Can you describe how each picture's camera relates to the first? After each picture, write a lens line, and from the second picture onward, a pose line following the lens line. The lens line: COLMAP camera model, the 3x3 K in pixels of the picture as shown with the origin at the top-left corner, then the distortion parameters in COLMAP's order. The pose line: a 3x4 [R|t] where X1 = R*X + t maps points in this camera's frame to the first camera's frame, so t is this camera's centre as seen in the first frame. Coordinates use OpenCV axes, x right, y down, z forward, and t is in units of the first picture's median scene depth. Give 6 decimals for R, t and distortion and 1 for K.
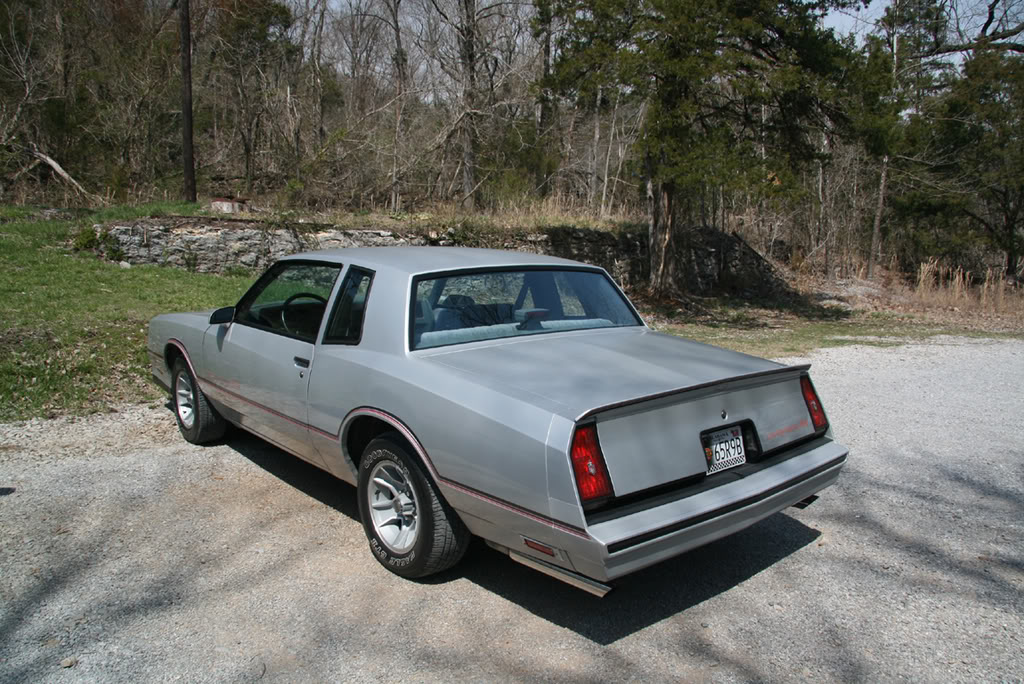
lens RADIAL K [[775.1, 0, 512.0], [0, 775.1, 342.0], [0, 0, 1]] dist [-0.199739, 0.151600]
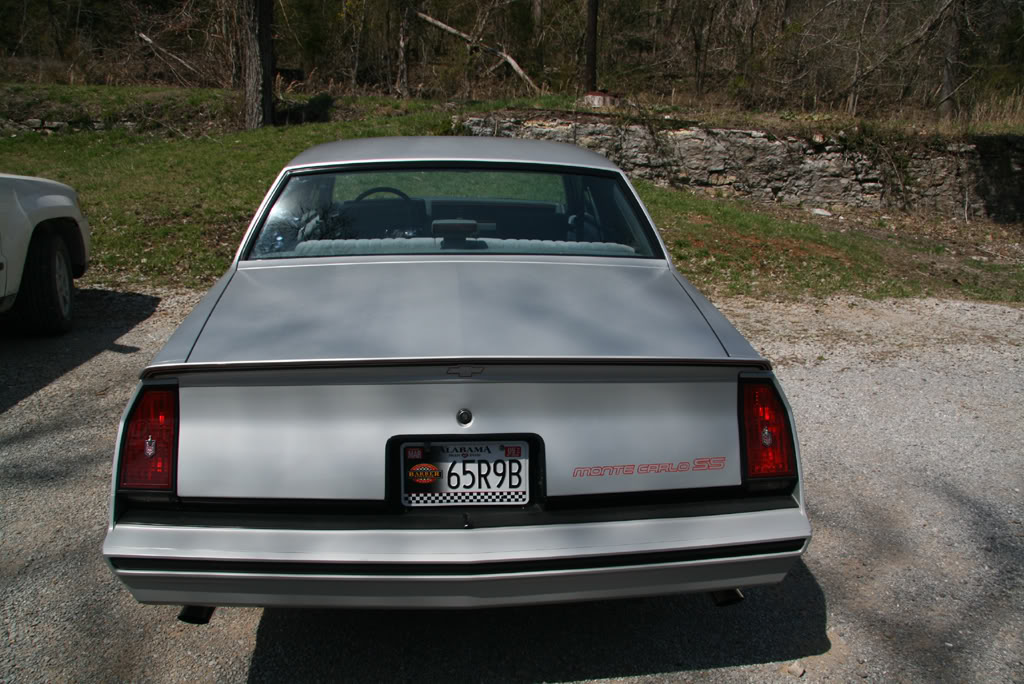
lens RADIAL K [[775.1, 0, 512.0], [0, 775.1, 342.0], [0, 0, 1]] dist [-0.199739, 0.151600]
pose [[0.820173, 0.156861, -0.550192, 0.136428], [-0.086474, 0.984620, 0.151811, -0.012425], [0.565543, -0.076934, 0.821122, 0.114603]]
